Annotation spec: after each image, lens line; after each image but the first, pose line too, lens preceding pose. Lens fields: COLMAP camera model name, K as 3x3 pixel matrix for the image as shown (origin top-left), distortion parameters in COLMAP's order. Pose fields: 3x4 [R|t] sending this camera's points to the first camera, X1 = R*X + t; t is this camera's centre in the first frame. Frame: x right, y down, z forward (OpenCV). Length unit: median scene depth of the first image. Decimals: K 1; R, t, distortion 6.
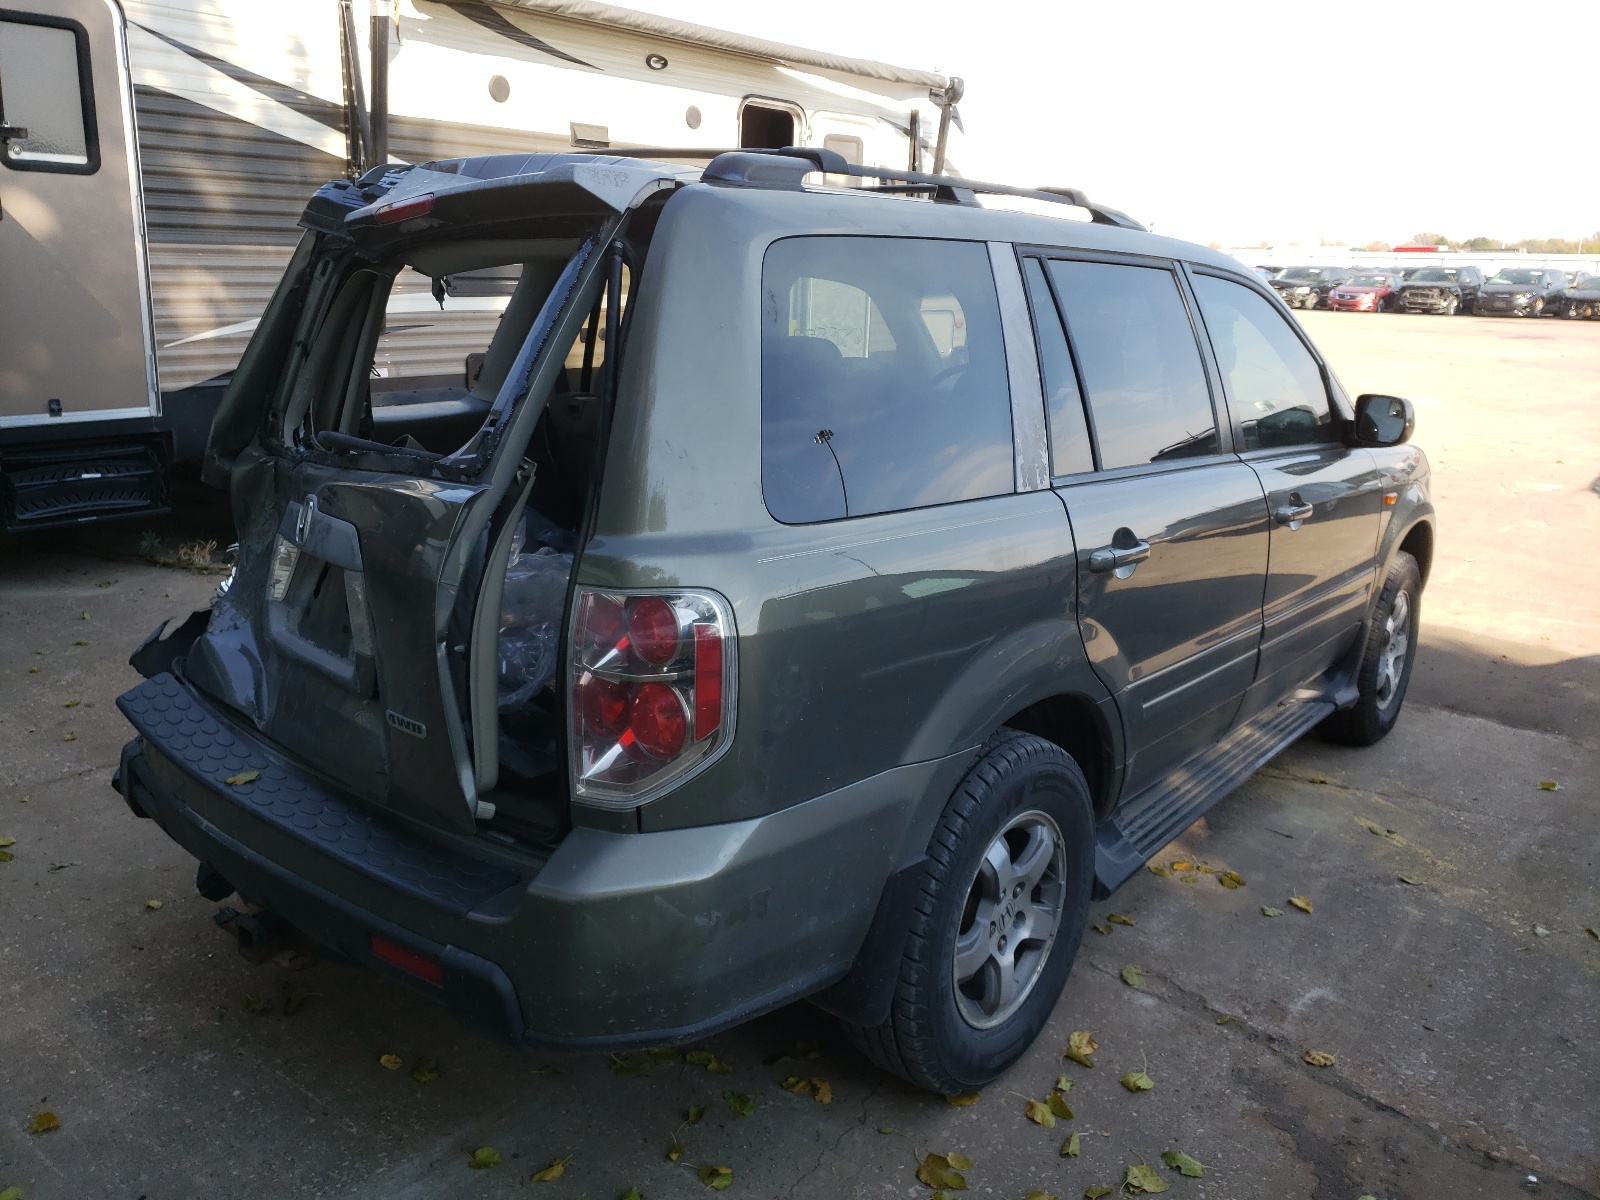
lens RADIAL K [[1216.6, 0, 788.4], [0, 1216.6, 560.1], [0, 0, 1]] dist [-0.010518, 0.070236]
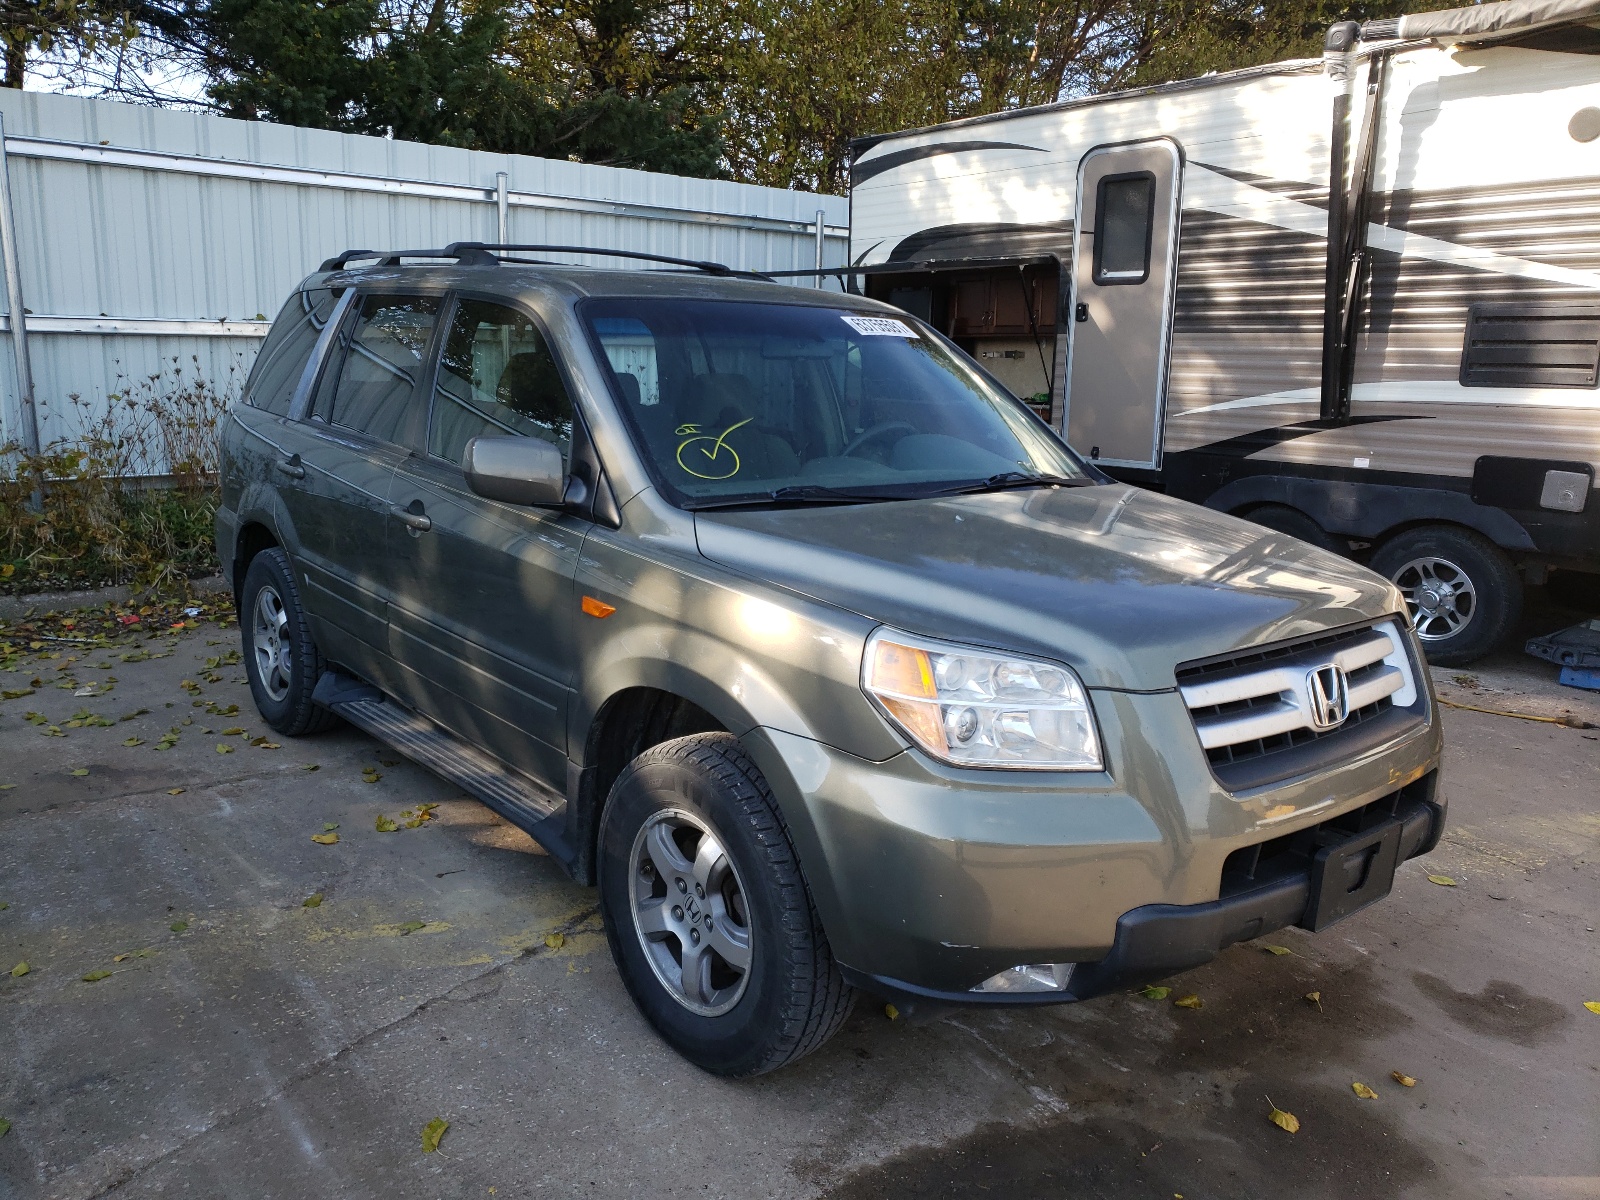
lens RADIAL K [[1248.4, 0, 800.0], [0, 1248.4, 600.0], [0, 0, 1]] dist [0.035261, -0.008753]
pose [[-0.163087, 0.166773, -0.972414, 0.829098], [-0.261622, 0.943016, 0.205608, -0.164070], [0.951292, 0.287937, -0.110162, 0.846986]]
